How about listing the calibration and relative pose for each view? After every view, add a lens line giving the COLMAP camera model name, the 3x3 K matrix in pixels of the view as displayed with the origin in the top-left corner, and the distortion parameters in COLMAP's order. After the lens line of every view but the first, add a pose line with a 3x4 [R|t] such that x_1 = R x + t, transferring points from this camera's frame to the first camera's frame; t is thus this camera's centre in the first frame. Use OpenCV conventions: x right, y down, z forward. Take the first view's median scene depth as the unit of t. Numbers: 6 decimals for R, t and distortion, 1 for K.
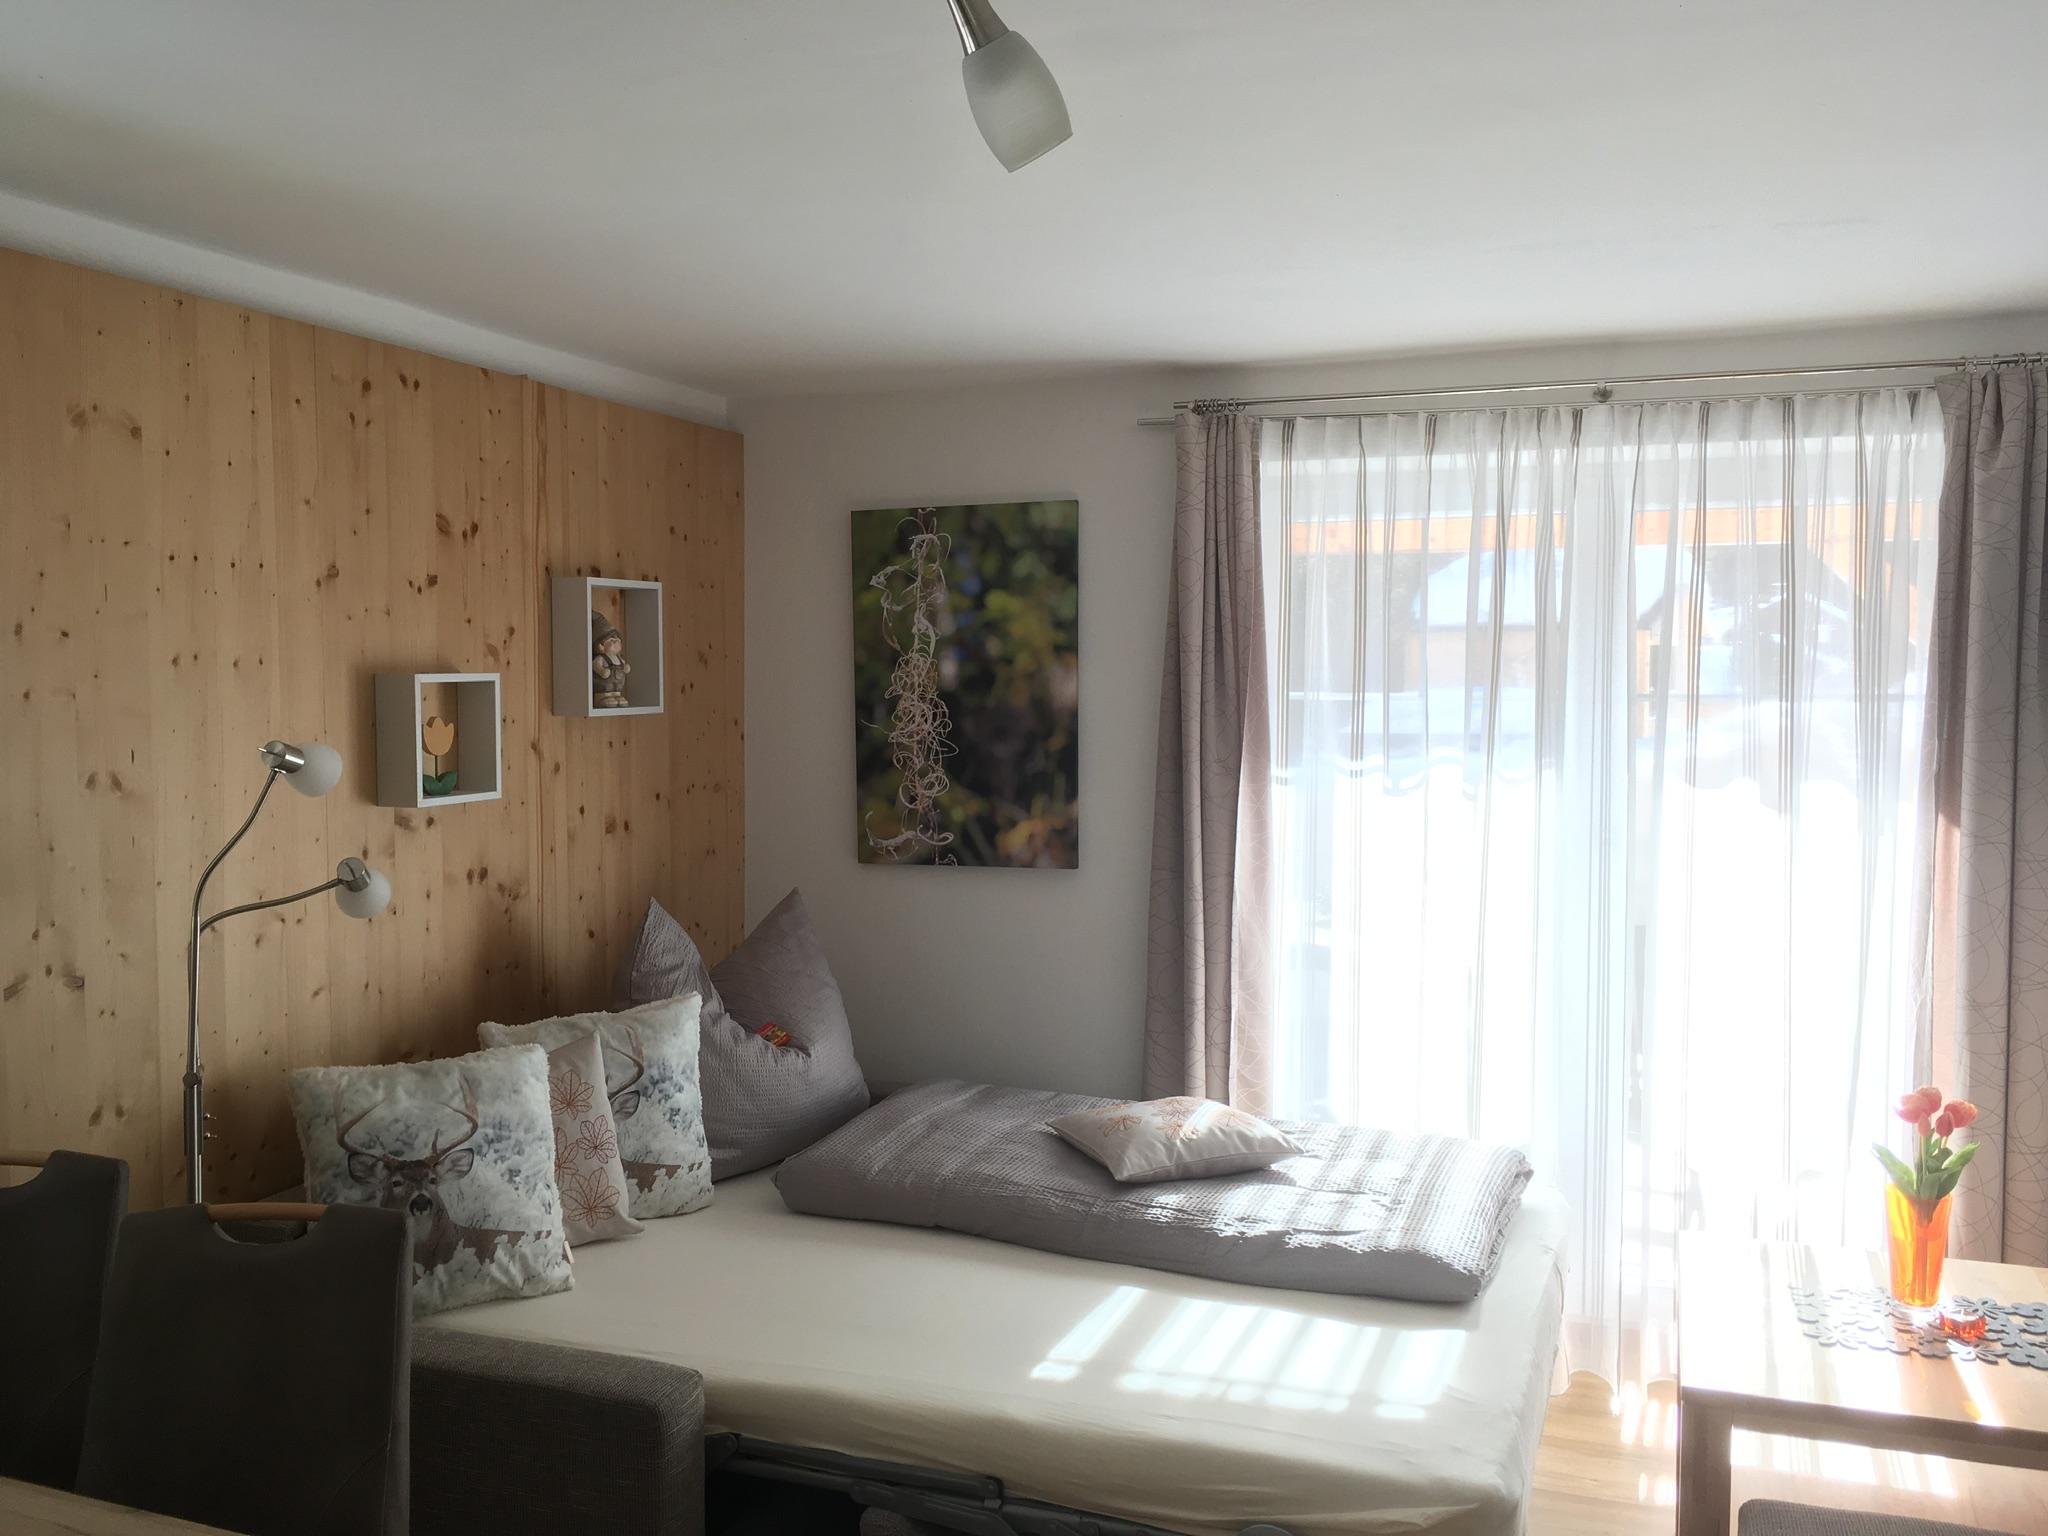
lens RADIAL K [[1750.6, 0, 1037.4], [0, 1750.6, 770.4], [0, 0, 1]] dist [0.078915, -0.104659]
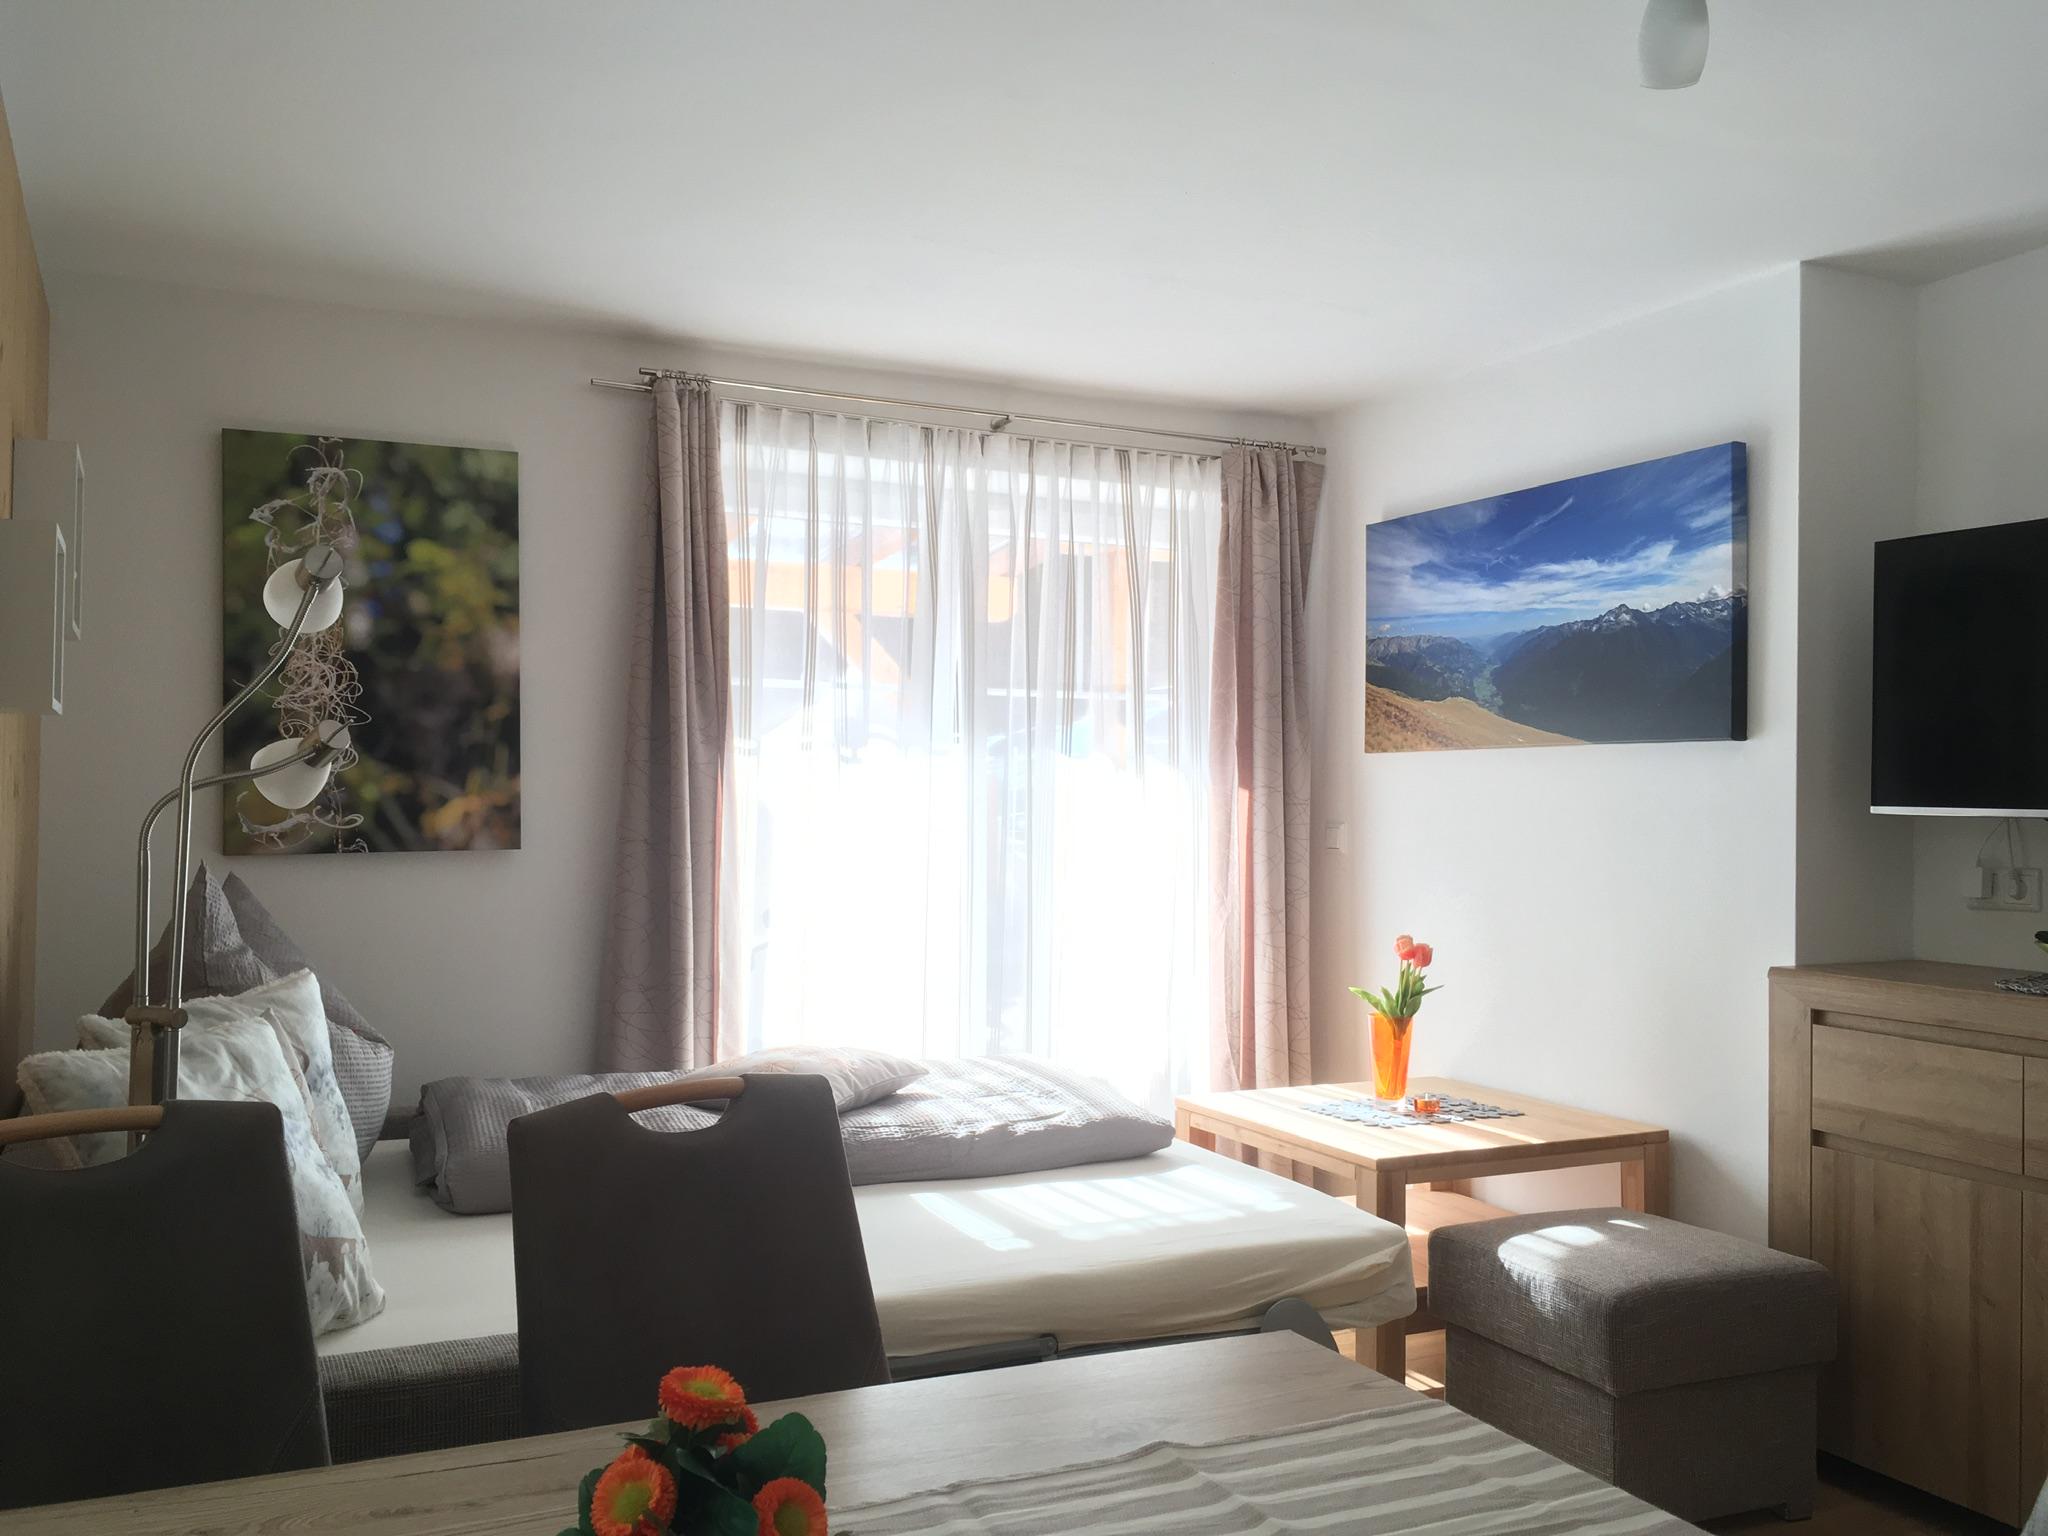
lens RADIAL K [[1750.6, 0, 1036.7], [0, 1750.6, 768.5], [0, 0, 1]] dist [0.078915, -0.104659]
pose [[0.696162, 0.017065, 0.717682, -0.450763], [0.034810, 0.997739, -0.057490, 0.076266], [-0.717040, 0.065005, 0.693994, 0.158617]]
